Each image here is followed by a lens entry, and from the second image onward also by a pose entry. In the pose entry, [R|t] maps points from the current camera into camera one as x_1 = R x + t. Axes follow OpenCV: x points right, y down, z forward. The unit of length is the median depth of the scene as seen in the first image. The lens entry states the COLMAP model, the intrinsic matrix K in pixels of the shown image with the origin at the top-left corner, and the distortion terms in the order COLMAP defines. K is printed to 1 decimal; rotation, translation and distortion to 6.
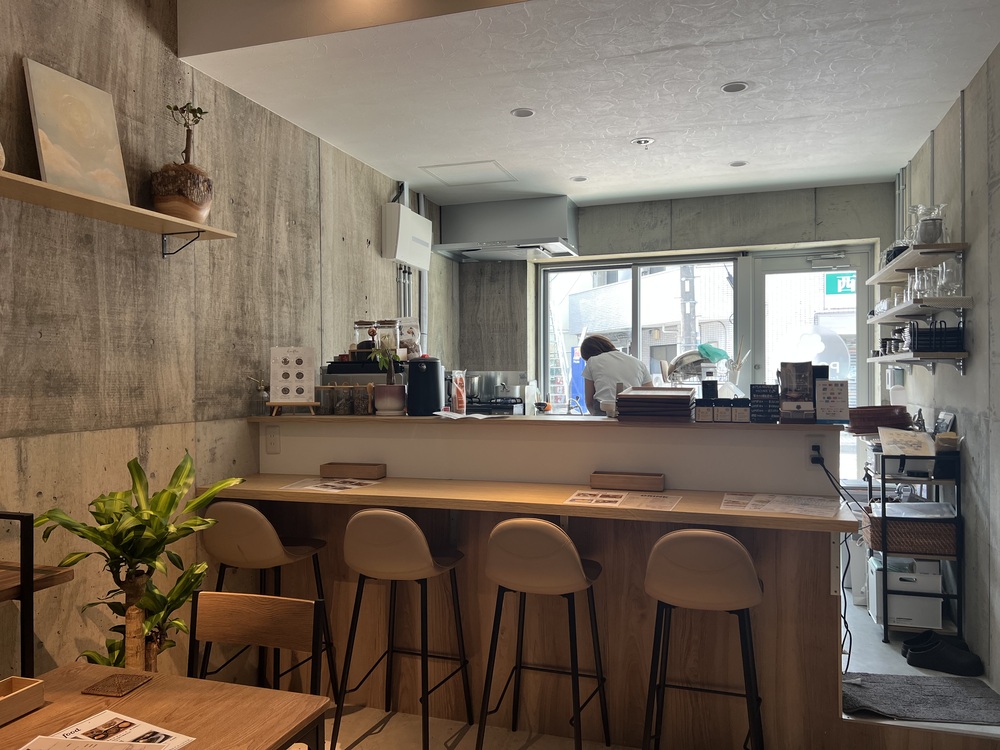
lens RADIAL K [[748.4, 0, 500.0], [0, 748.4, 375.0], [0, 0, 1]] dist [0.000209, -0.011077]
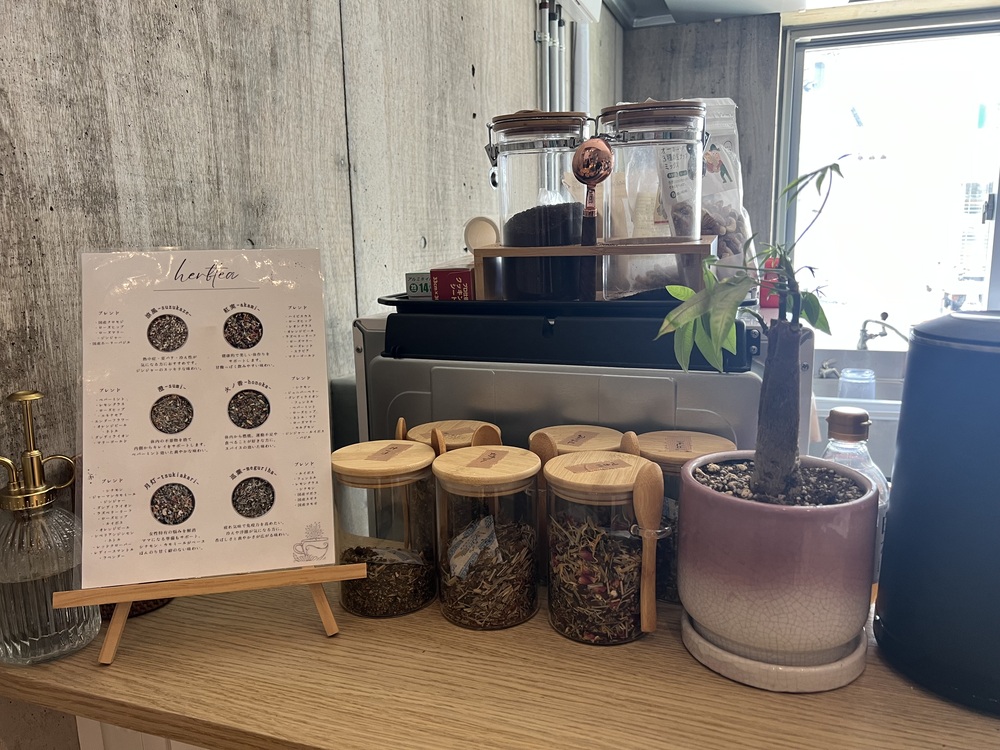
lens RADIAL K [[748.4, 0, 500.0], [0, 748.4, 375.0], [0, 0, 1]] dist [0.000209, -0.011077]
pose [[0.999370, -0.004852, -0.035166, -0.186089], [0.011455, 0.981698, 0.190097, -0.038813], [0.033600, -0.190380, 0.981135, 0.768031]]
